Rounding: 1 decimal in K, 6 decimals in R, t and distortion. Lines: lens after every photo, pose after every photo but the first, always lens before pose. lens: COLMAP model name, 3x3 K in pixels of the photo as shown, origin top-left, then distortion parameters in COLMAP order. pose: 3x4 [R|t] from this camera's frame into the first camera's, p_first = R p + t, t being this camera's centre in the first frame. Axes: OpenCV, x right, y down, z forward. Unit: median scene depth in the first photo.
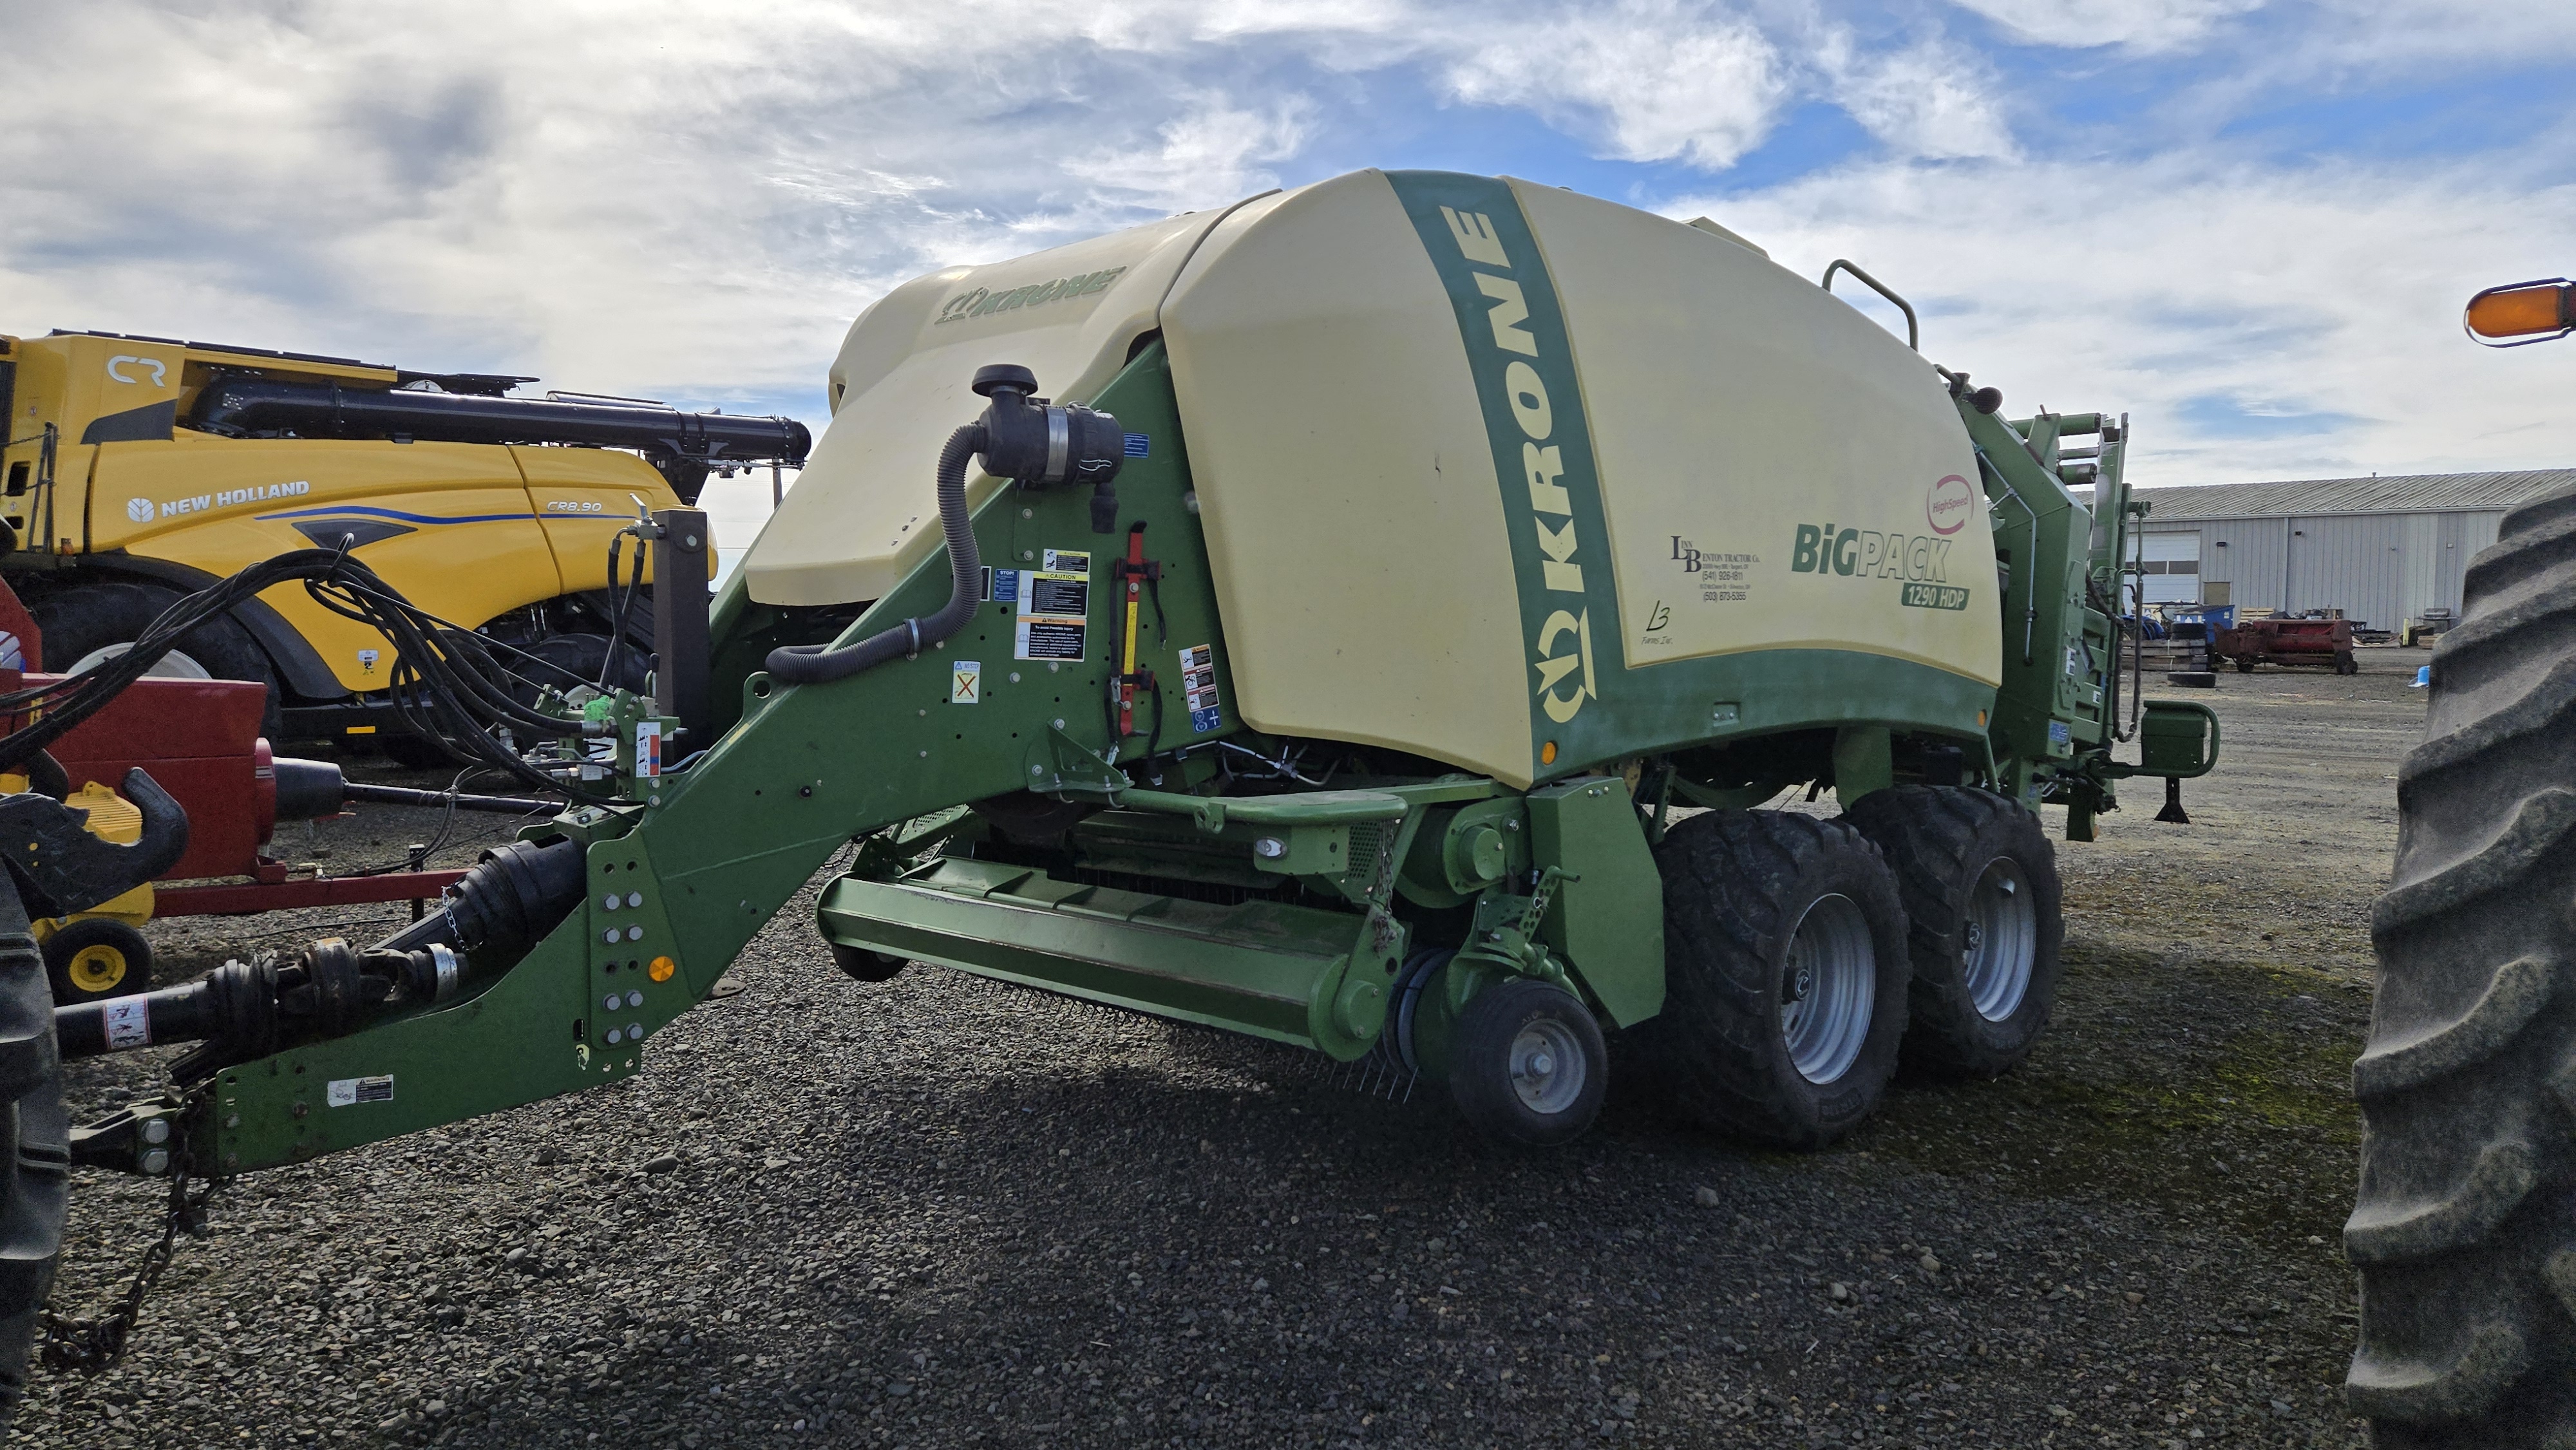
lens RADIAL K [[1729.0, 0, 1283.3], [0, 1729.0, 707.2], [0, 0, 1]] dist [0.049008, -0.007294]
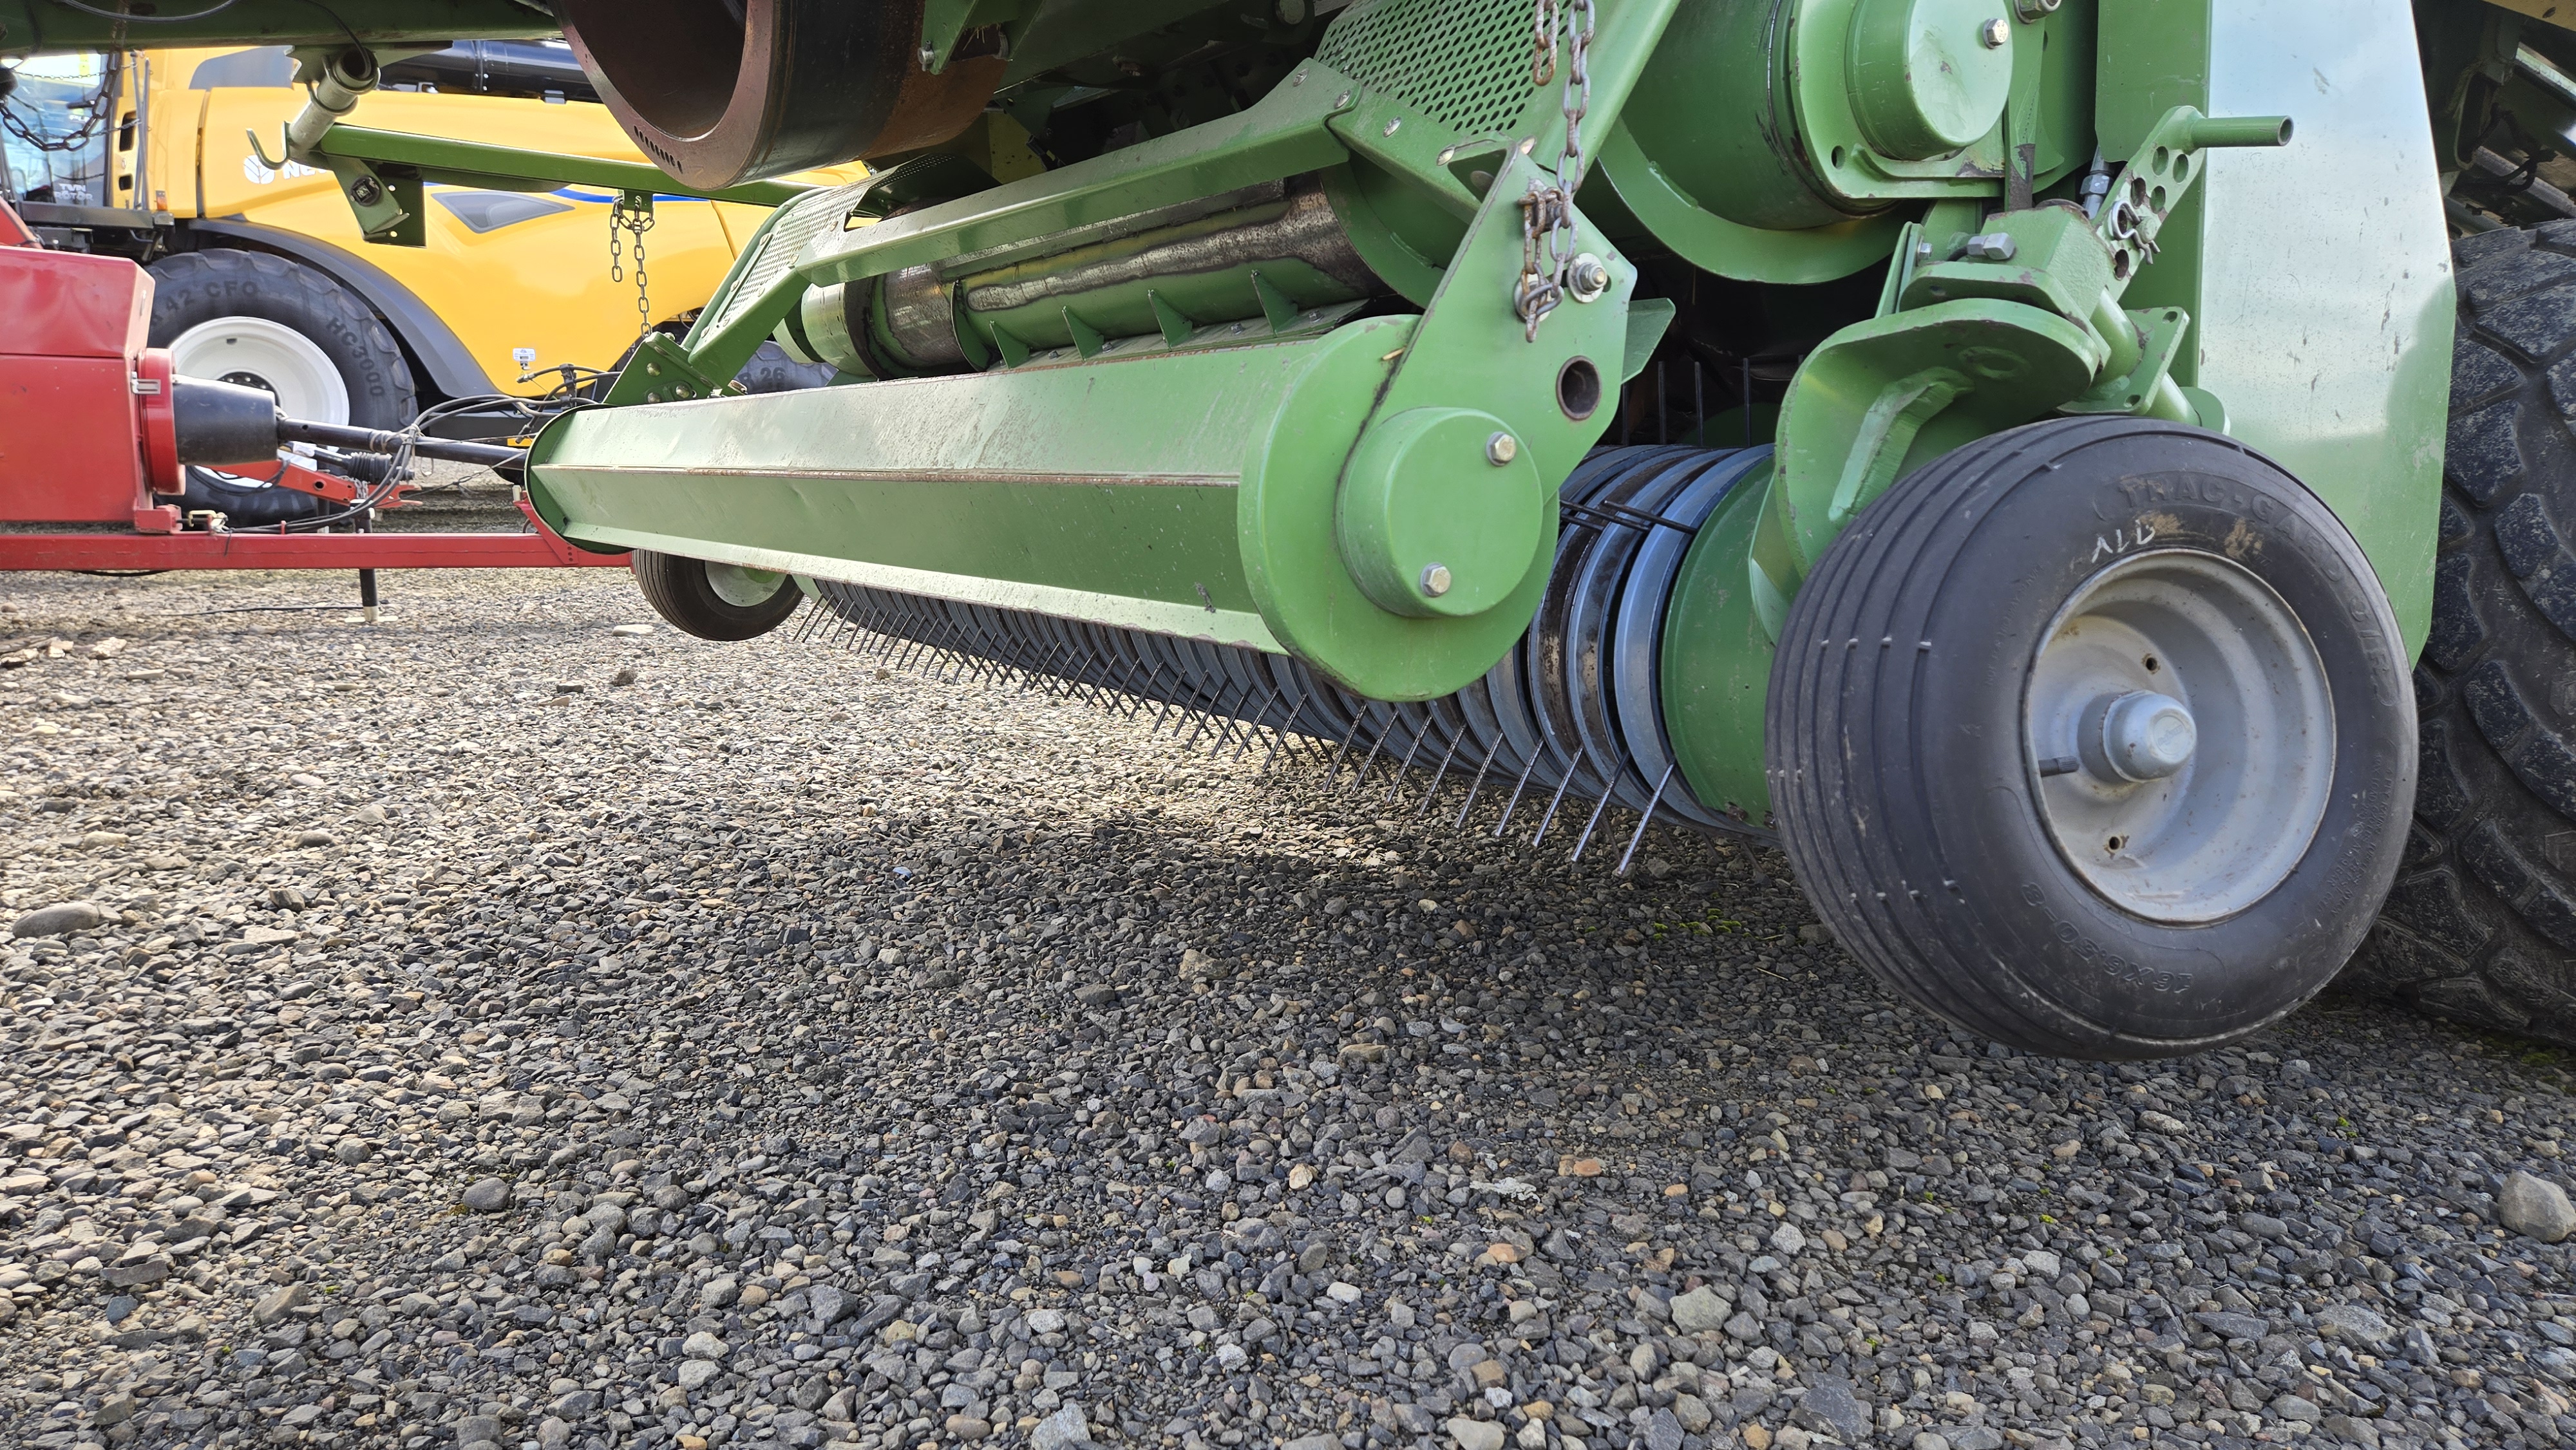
lens RADIAL K [[1729.0, 0, 1277.4], [0, 1729.0, 748.0], [0, 0, 1]] dist [0.049008, -0.007294]
pose [[0.981101, 0.042990, -0.188662, 0.057932], [-0.019521, 0.992023, 0.124537, 0.143848], [0.192511, -0.118500, 0.974114, 0.583811]]
